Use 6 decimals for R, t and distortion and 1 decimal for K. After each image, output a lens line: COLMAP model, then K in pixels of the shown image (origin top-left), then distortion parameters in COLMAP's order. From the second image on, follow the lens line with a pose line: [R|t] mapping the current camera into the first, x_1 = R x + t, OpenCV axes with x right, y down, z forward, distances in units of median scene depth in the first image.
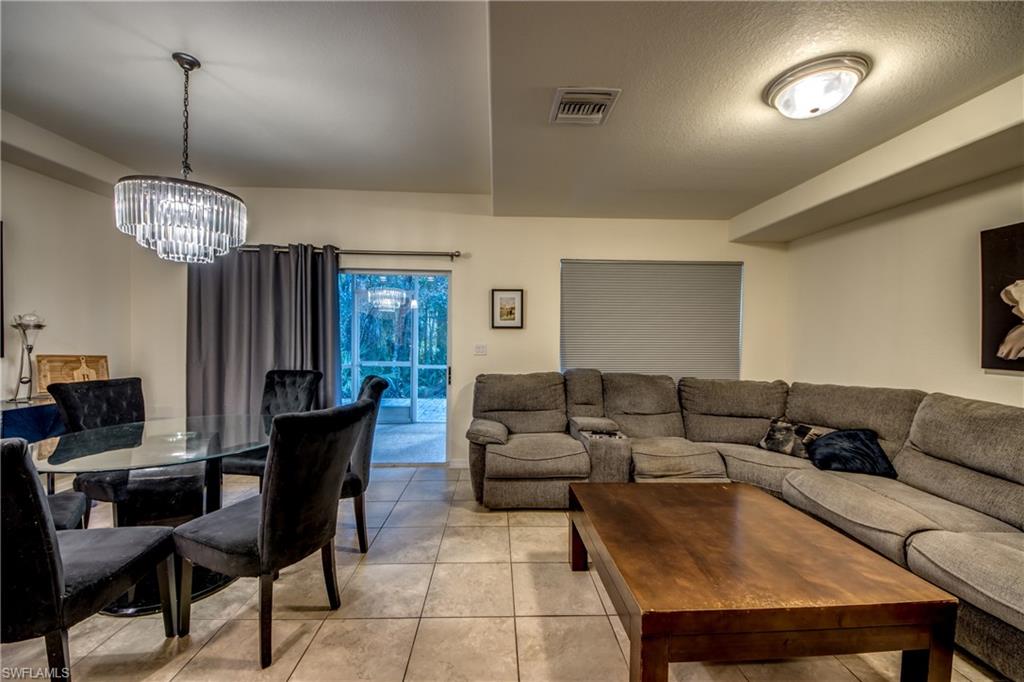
lens RADIAL K [[386.2, 0, 512.0], [0, 386.2, 341.0], [0, 0, 1]] dist [0.016942, -0.013380]
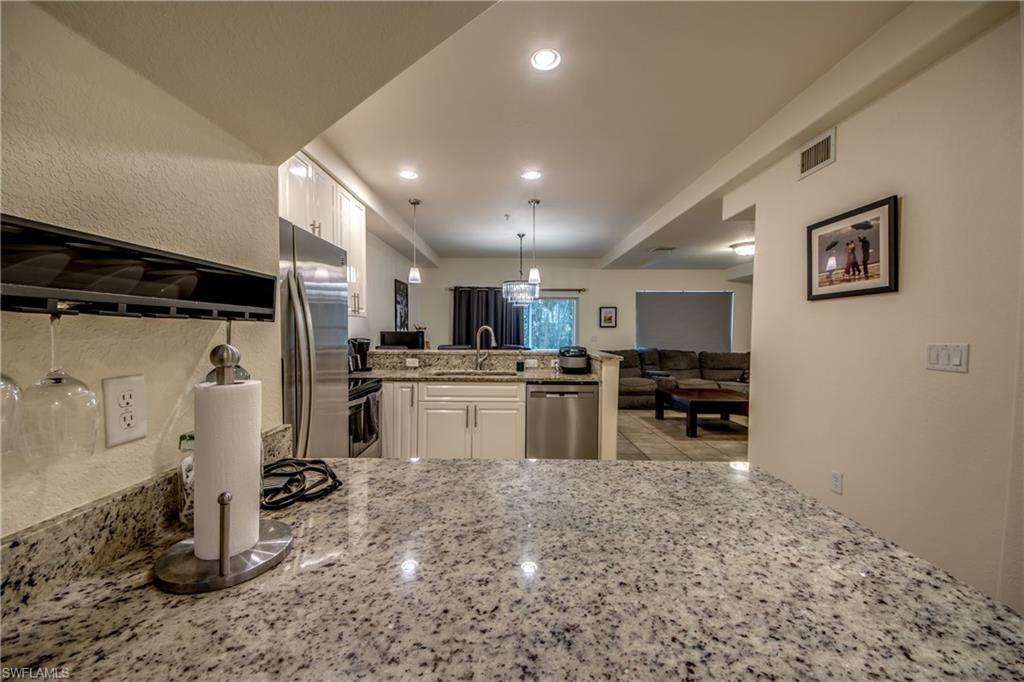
lens RADIAL K [[386.2, 0, 512.0], [0, 386.2, 341.0], [0, 0, 1]] dist [0.016942, -0.013380]
pose [[0.999017, -0.005263, -0.044005, -0.522614], [0.005849, 0.999896, 0.013203, 0.009279], [0.043931, -0.013447, 0.998944, -1.223628]]
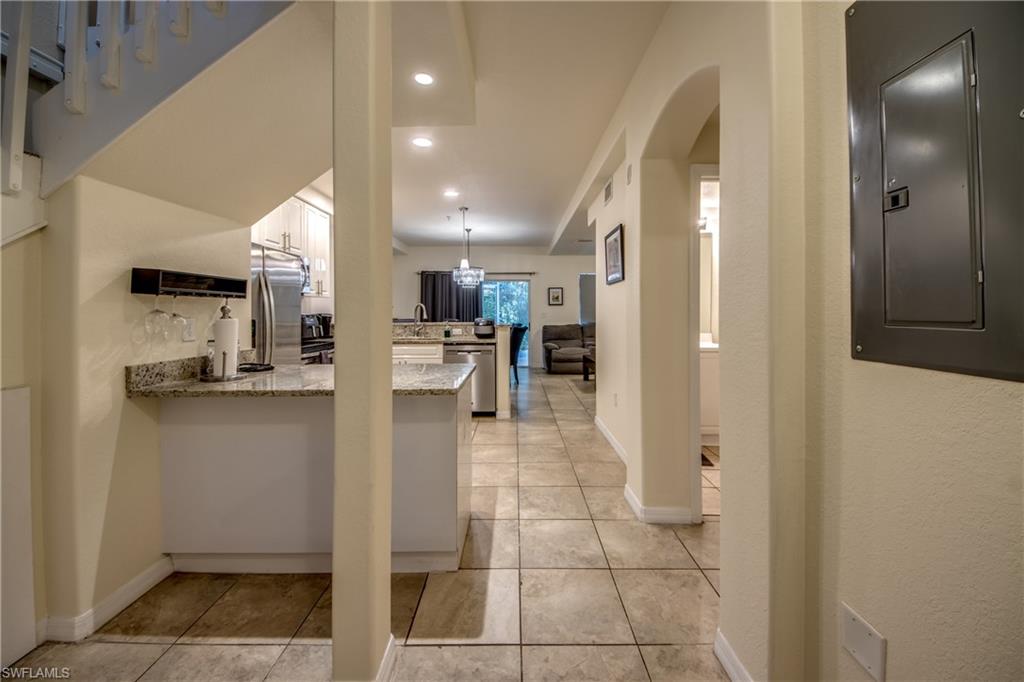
lens RADIAL K [[396.0, 0, 528.6], [0, 396.0, 306.2], [0, 0, 1]] dist [-0.000502, -0.000260]
pose [[0.999798, -0.015216, -0.013148, -0.178952], [0.014875, 0.999560, -0.025677, 0.038274], [0.013533, 0.025477, 0.999584, -1.666564]]
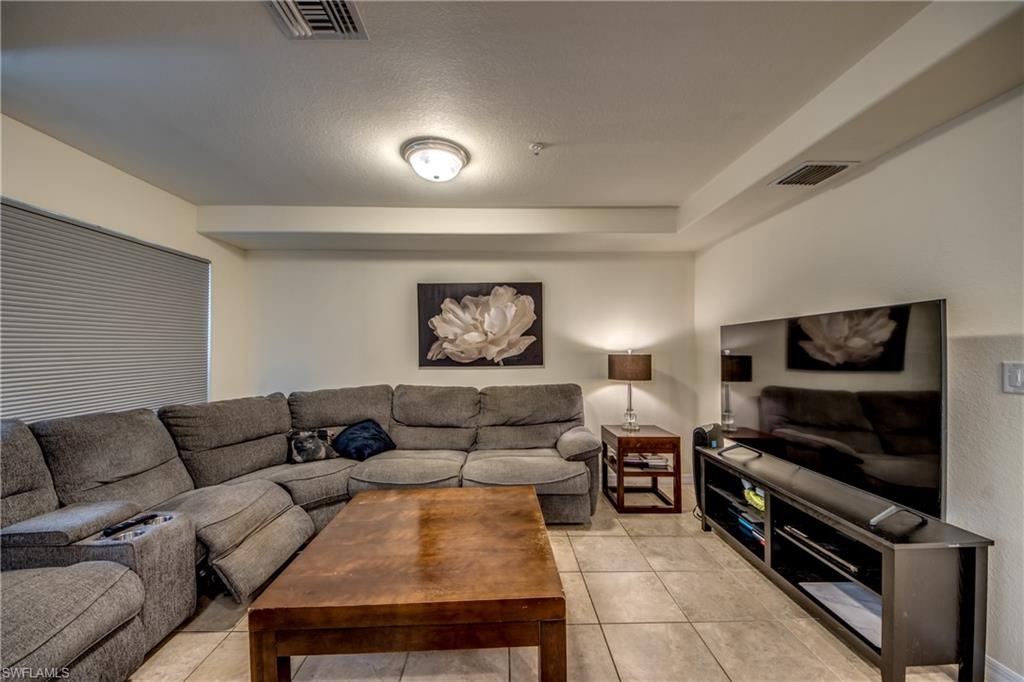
lens RADIAL K [[378.4, 0, 512.0], [0, 378.4, 343.9], [0, 0, 1]] dist [-0.000261, -0.012307]
pose [[-0.000005, 0.001571, 0.999999, -0.300249], [0.015162, 0.999884, -0.001571, -0.012941], [-0.999885, 0.015162, -0.000028, 0.449052]]
